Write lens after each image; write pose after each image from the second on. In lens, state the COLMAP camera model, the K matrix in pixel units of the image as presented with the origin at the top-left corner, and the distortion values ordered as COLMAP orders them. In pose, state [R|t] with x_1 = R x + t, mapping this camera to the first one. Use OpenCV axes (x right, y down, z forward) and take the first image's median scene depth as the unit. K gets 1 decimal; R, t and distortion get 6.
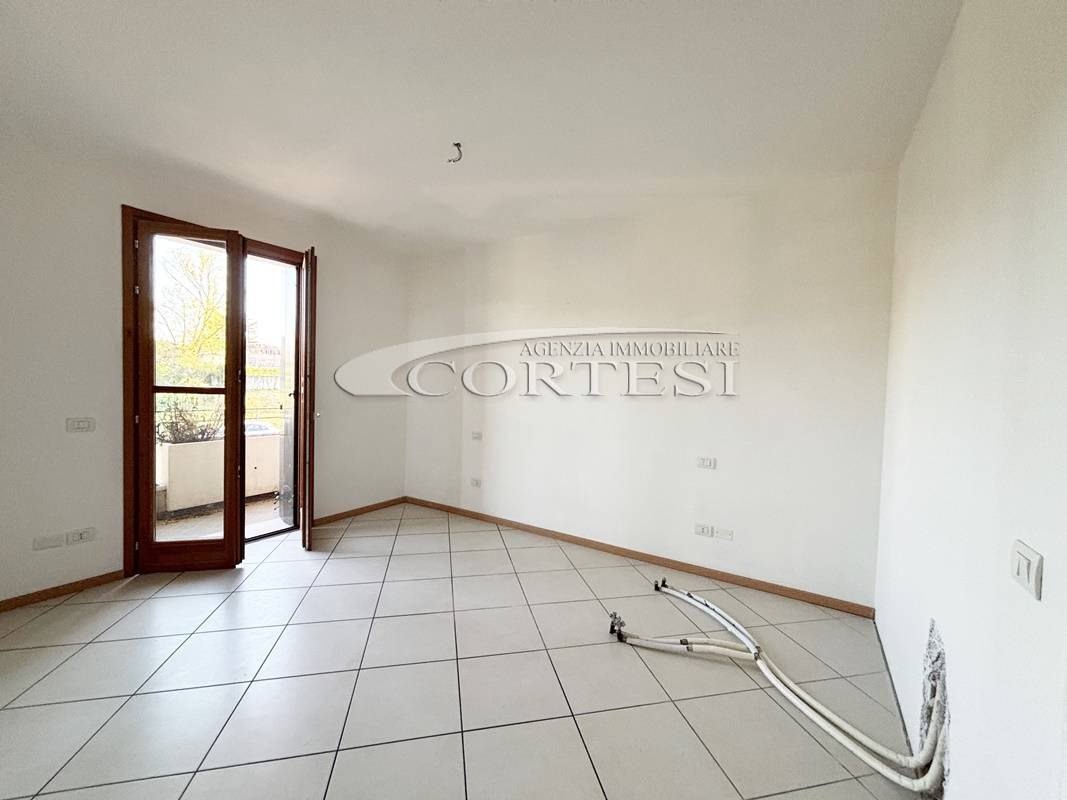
lens RADIAL K [[433.1, 0, 537.0], [0, 433.1, 398.9], [0, 0, 1]] dist [0.000627, -0.000468]
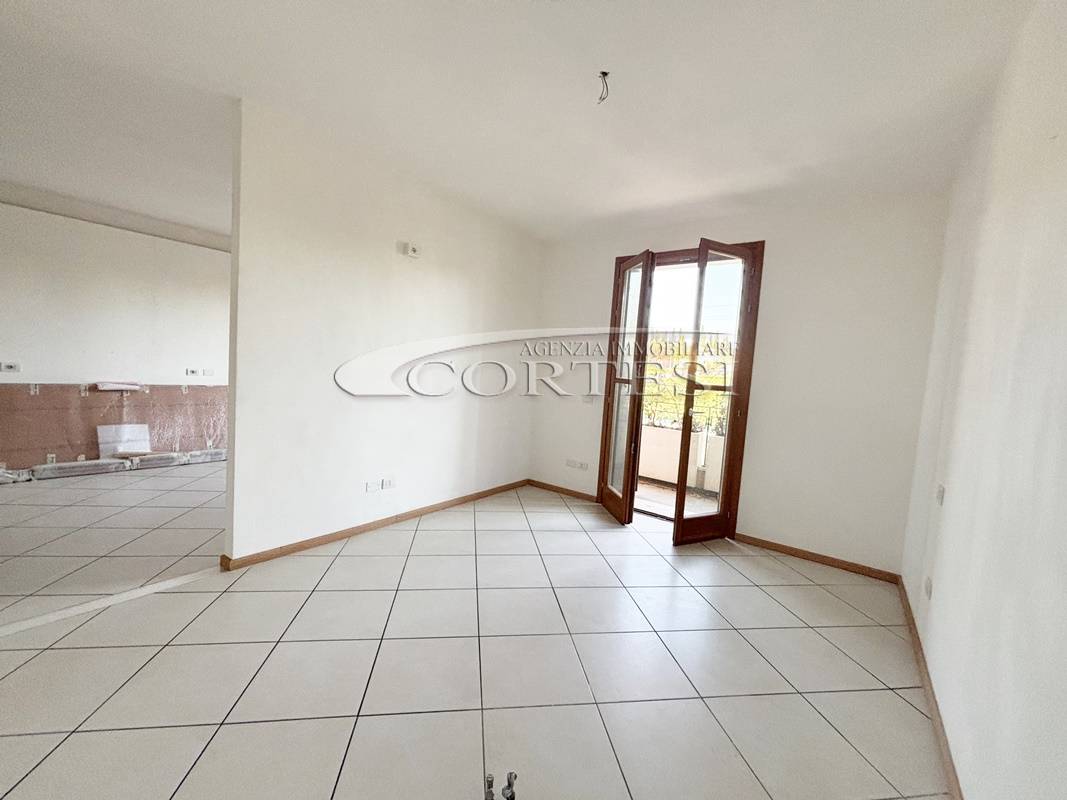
lens RADIAL K [[433.1, 0, 540.6], [0, 433.1, 403.9], [0, 0, 1]] dist [0.000627, -0.000468]
pose [[-0.072375, 0.044753, -0.996373, 0.565147], [-0.104523, 0.993152, 0.052200, 0.007049], [0.991885, 0.107922, -0.067202, 0.856075]]
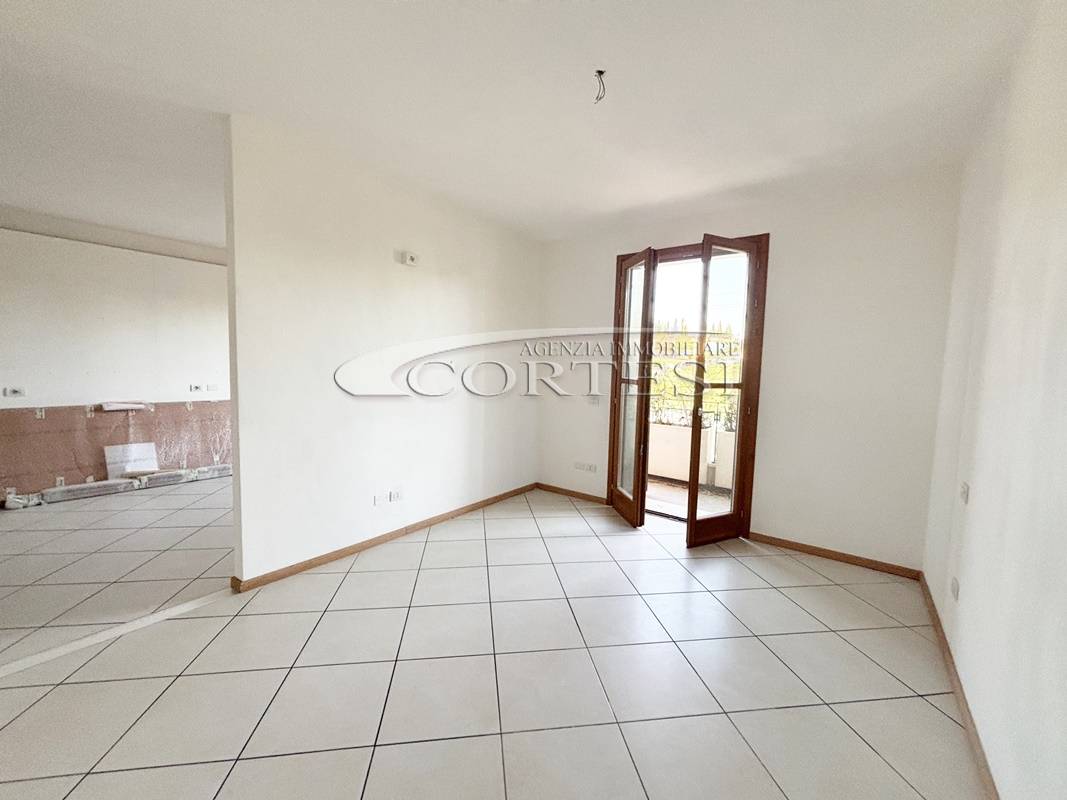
lens RADIAL K [[433.1, 0, 540.0], [0, 433.1, 402.7], [0, 0, 1]] dist [0.000627, -0.000468]
pose [[-0.081550, 0.055781, -0.995107, 0.546521], [-0.064359, 0.996054, 0.061109, -0.018661], [0.994589, 0.069028, -0.077639, 0.847885]]
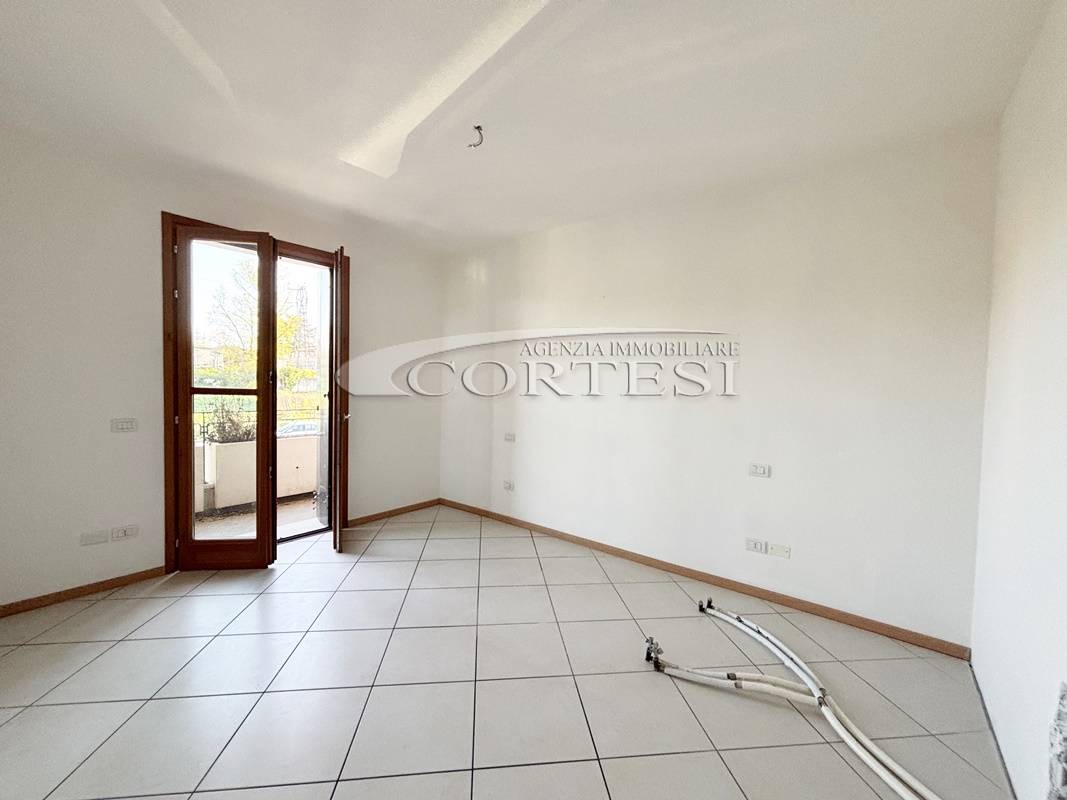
lens RADIAL K [[433.1, 0, 534.9], [0, 433.1, 399.2], [0, 0, 1]] dist [0.000627, -0.000468]
pose [[0.994042, -0.003115, -0.108957, 0.032909], [0.003112, 0.999995, -0.000200, 0.000437], [0.108957, -0.000141, 0.994046, 0.070340]]
